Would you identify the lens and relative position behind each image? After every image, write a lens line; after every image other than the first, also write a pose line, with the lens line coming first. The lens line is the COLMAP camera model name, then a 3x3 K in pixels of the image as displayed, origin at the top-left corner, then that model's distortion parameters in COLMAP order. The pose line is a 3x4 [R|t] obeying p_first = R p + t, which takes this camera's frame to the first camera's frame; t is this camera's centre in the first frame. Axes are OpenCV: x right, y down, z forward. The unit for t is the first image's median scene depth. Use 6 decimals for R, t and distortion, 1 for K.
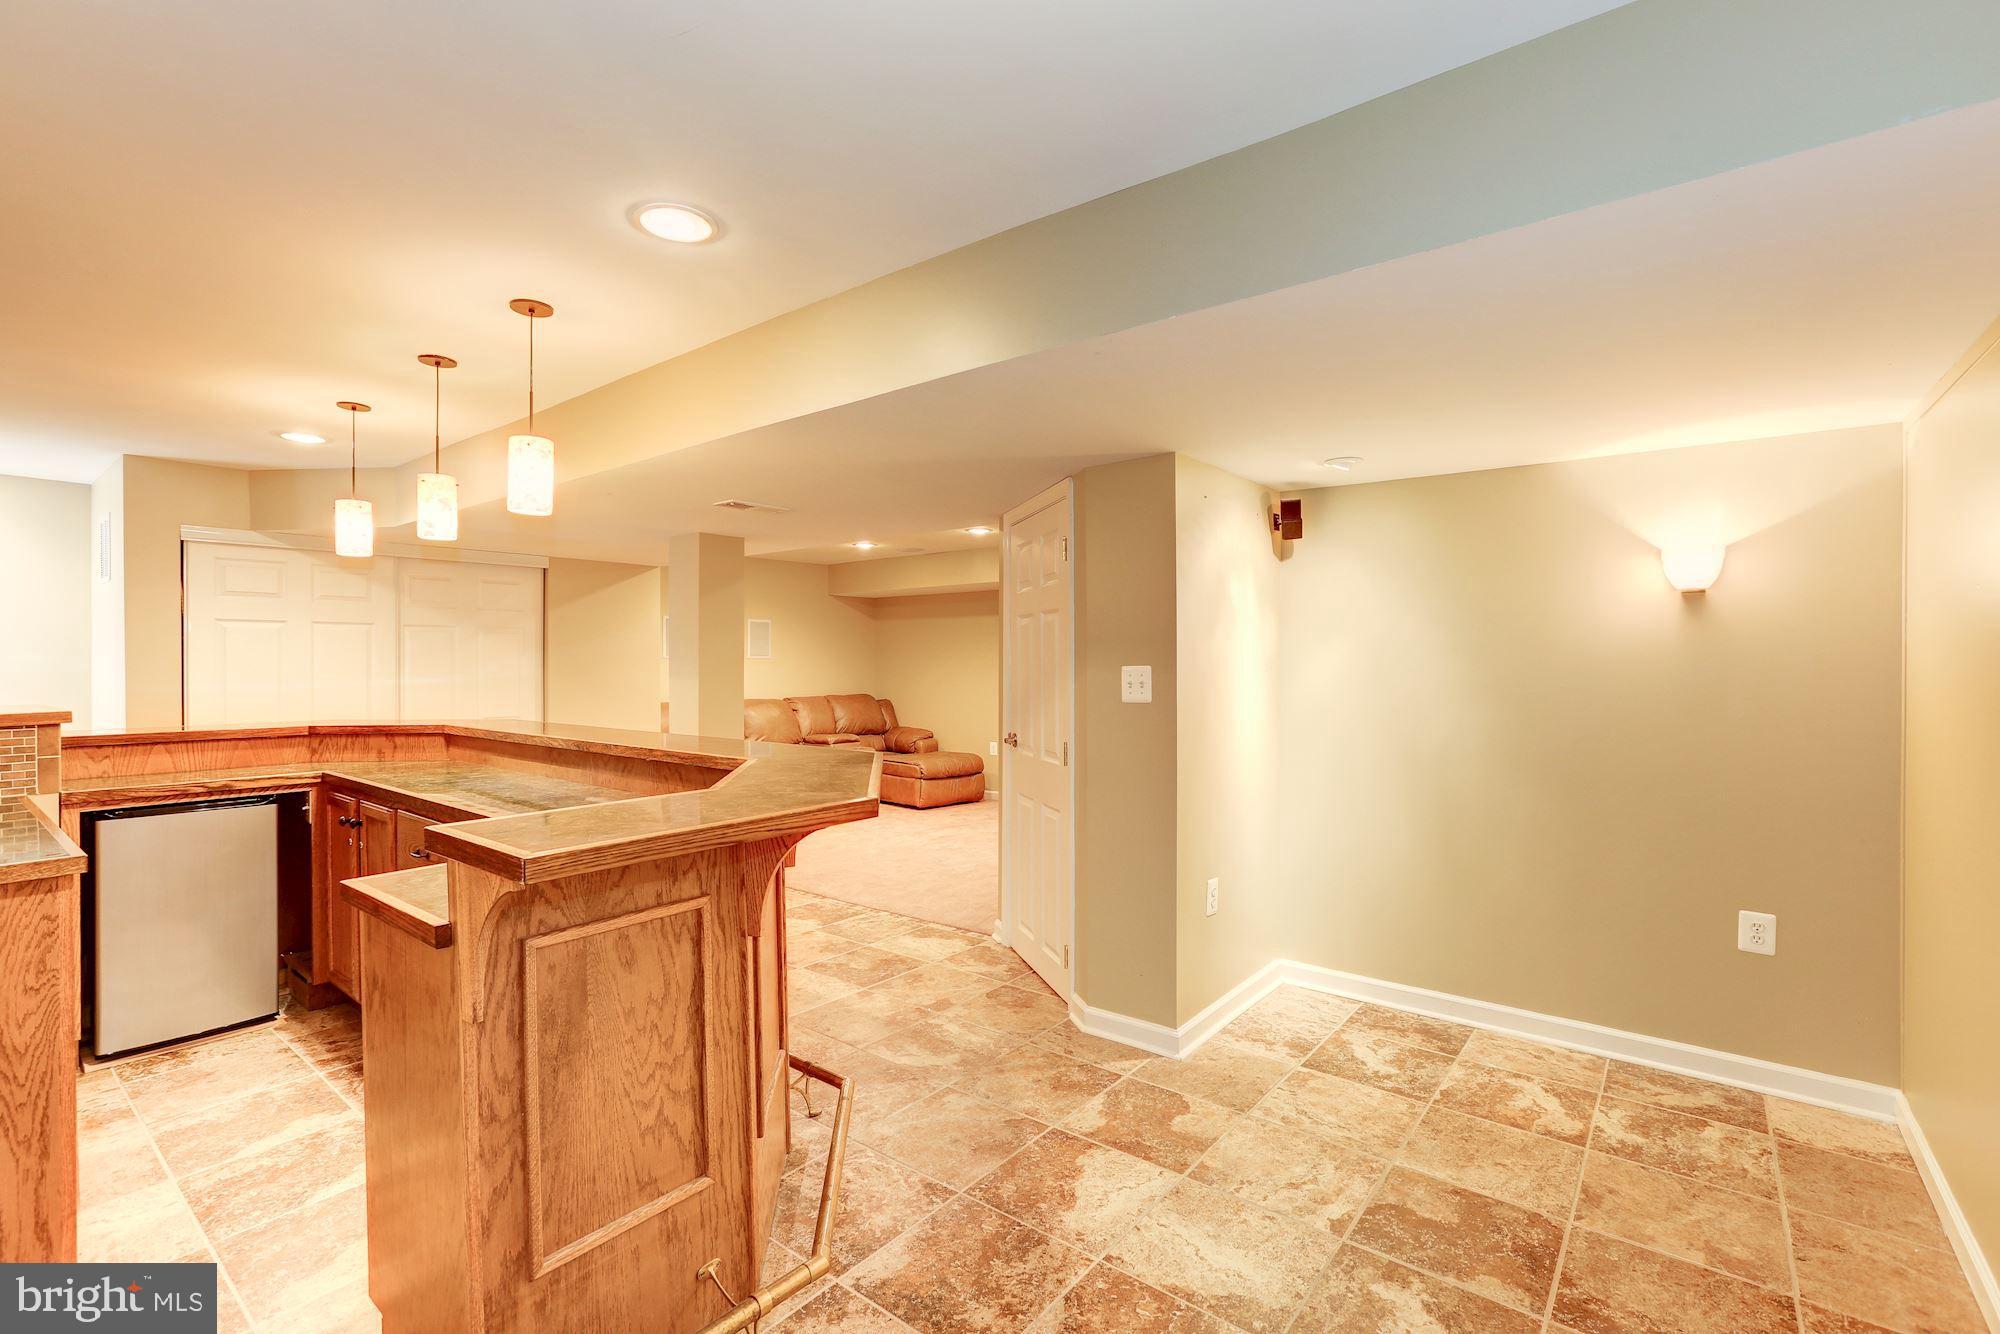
lens RADIAL K [[898.4, 0, 1008.6], [0, 898.4, 662.9], [0, 0, 1]] dist [-0.022538, 0.011444]
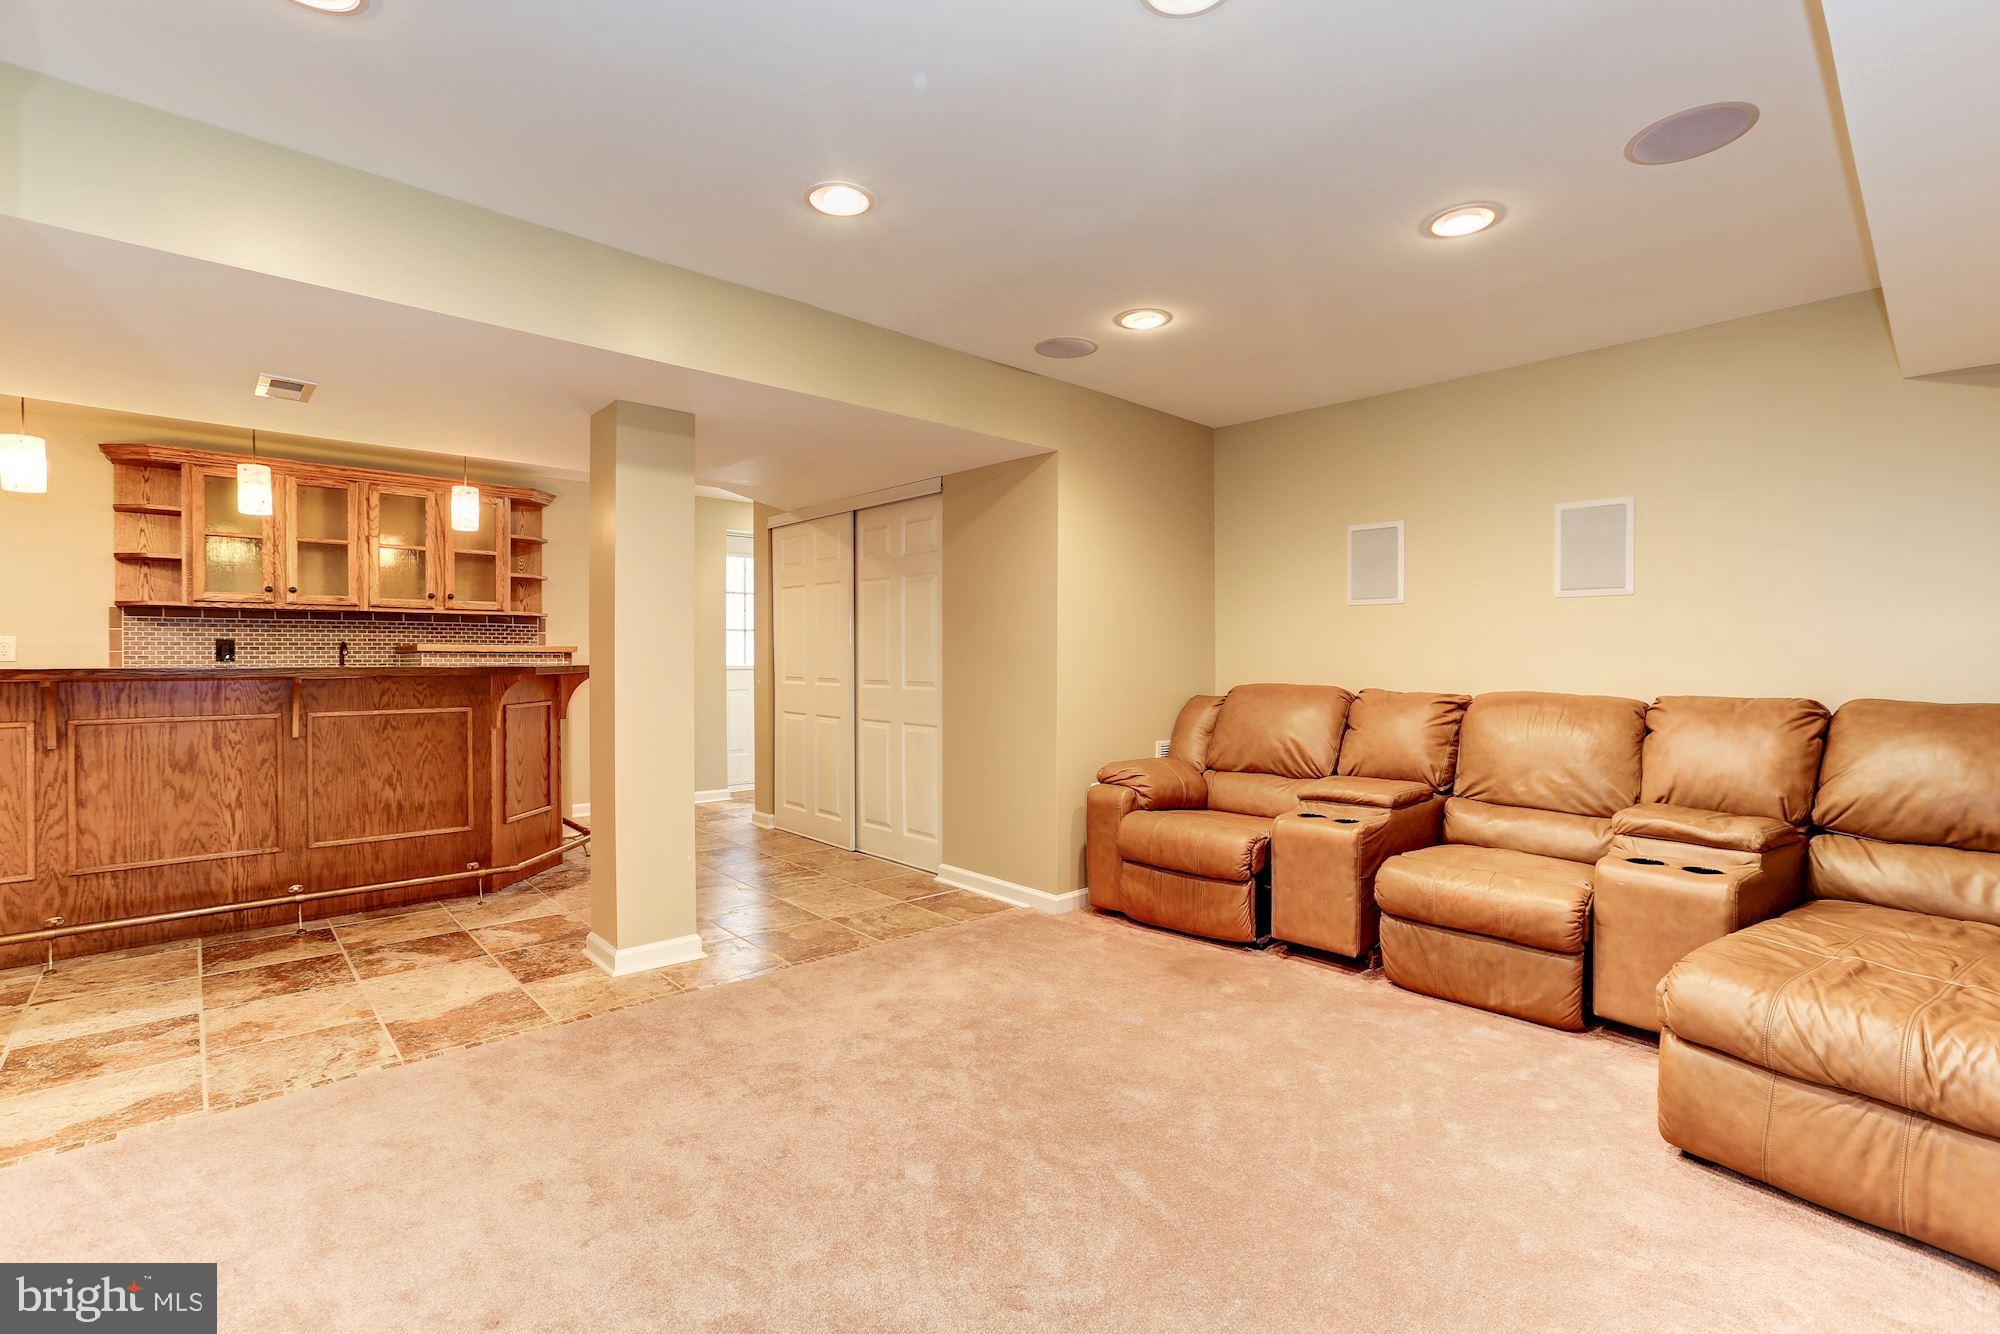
lens RADIAL K [[898.4, 0, 1009.8], [0, 898.4, 662.1], [0, 0, 1]] dist [-0.022538, 0.011444]
pose [[-0.165472, 0.014499, -0.986108, 0.578571], [-0.008602, 0.999833, 0.016144, 0.063665], [0.986177, 0.011154, -0.165319, 2.786726]]
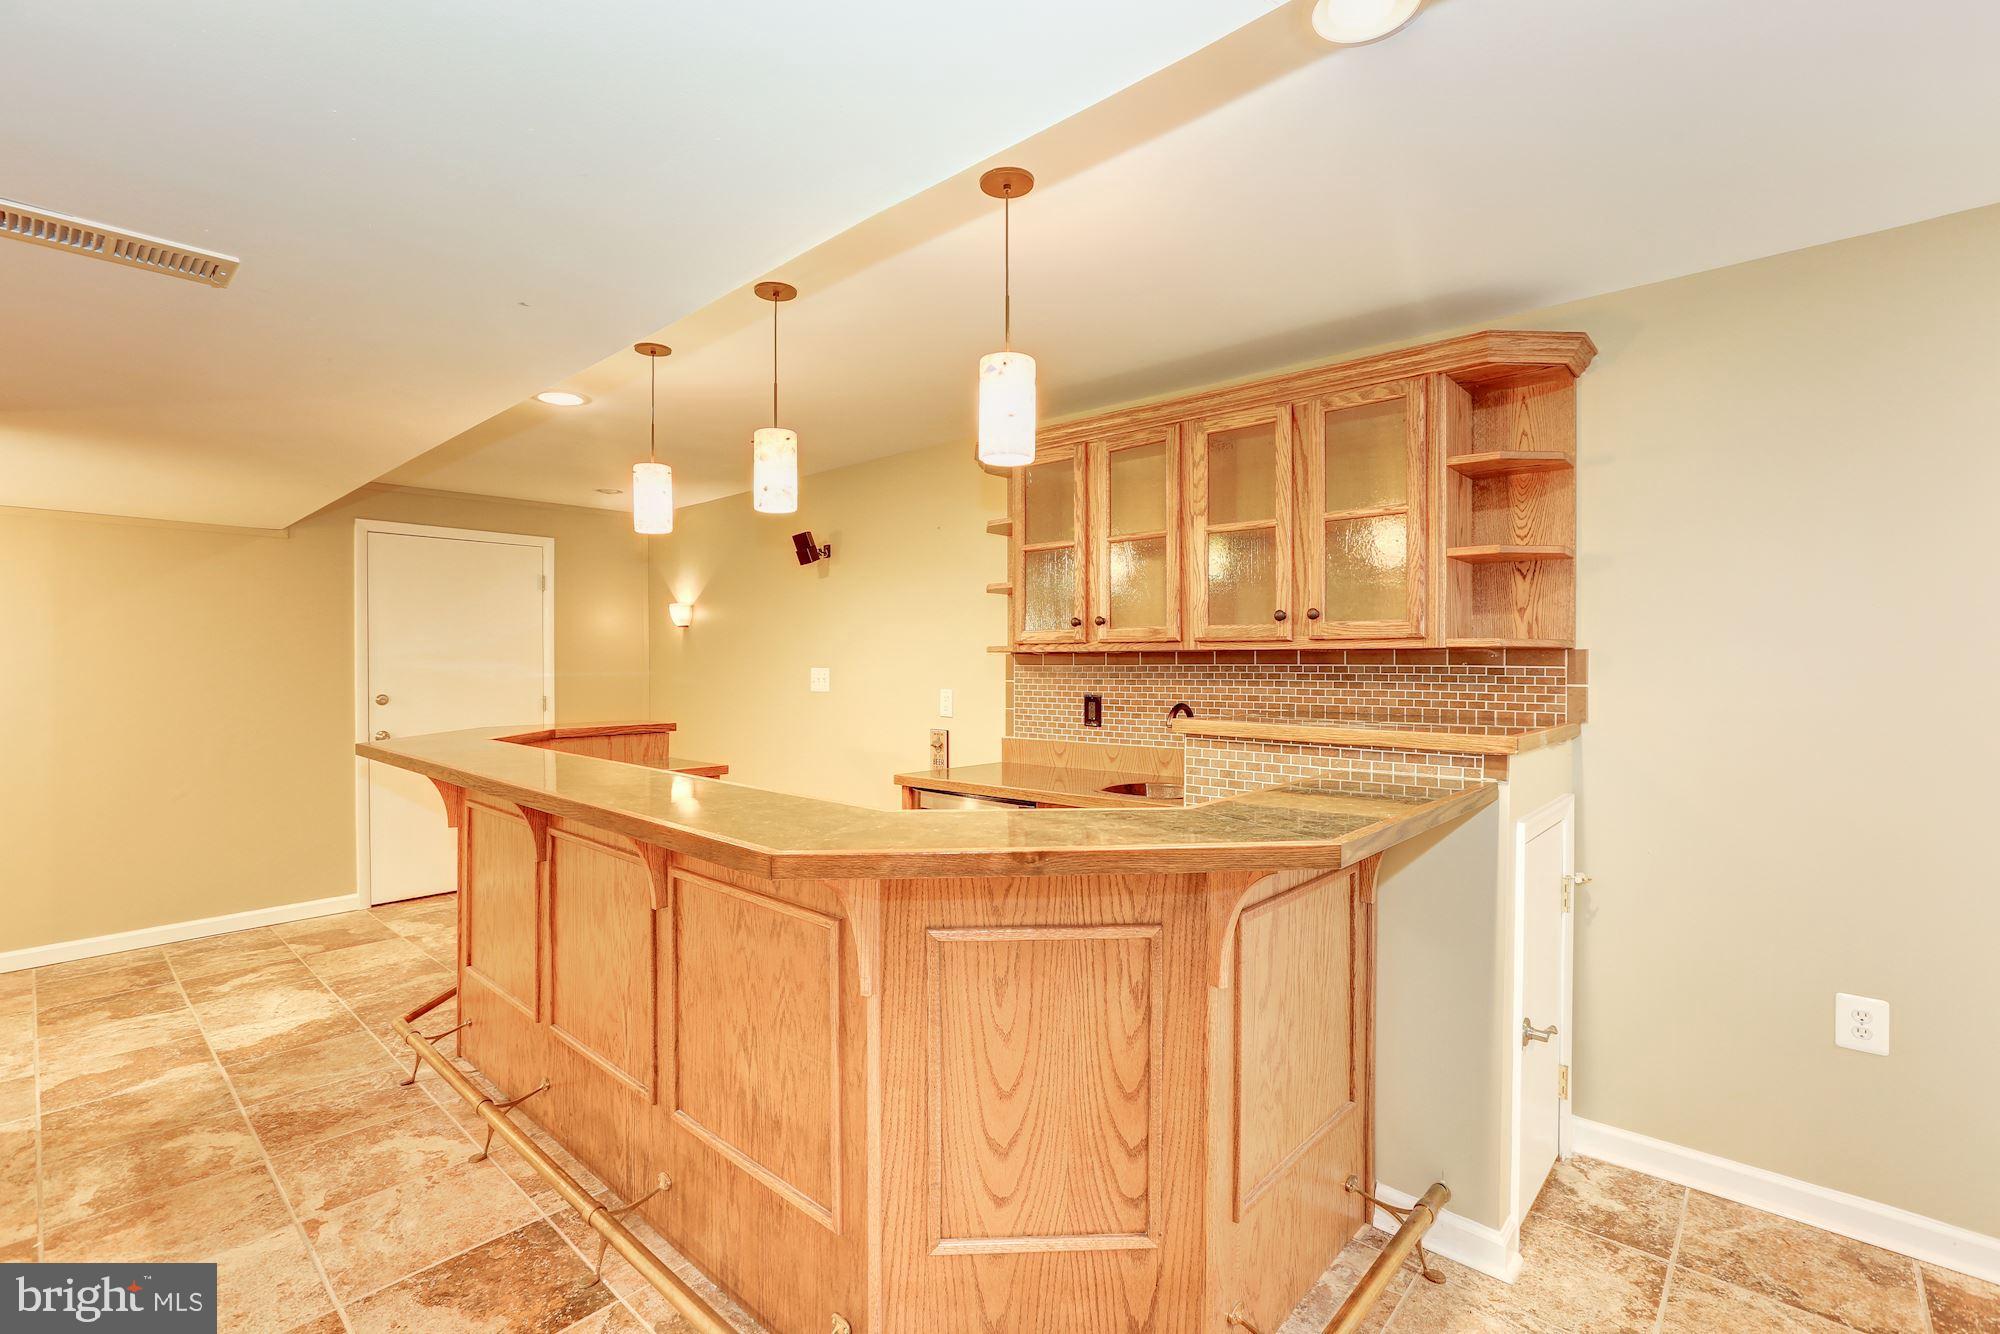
lens RADIAL K [[898.4, 0, 998.6], [0, 898.4, 662.0], [0, 0, 1]] dist [-0.022538, 0.011444]
pose [[-0.996857, 0.005891, 0.079000, -1.080281], [0.006241, 0.999972, 0.004188, -0.000368], [-0.078973, 0.004668, -0.996866, 2.140865]]
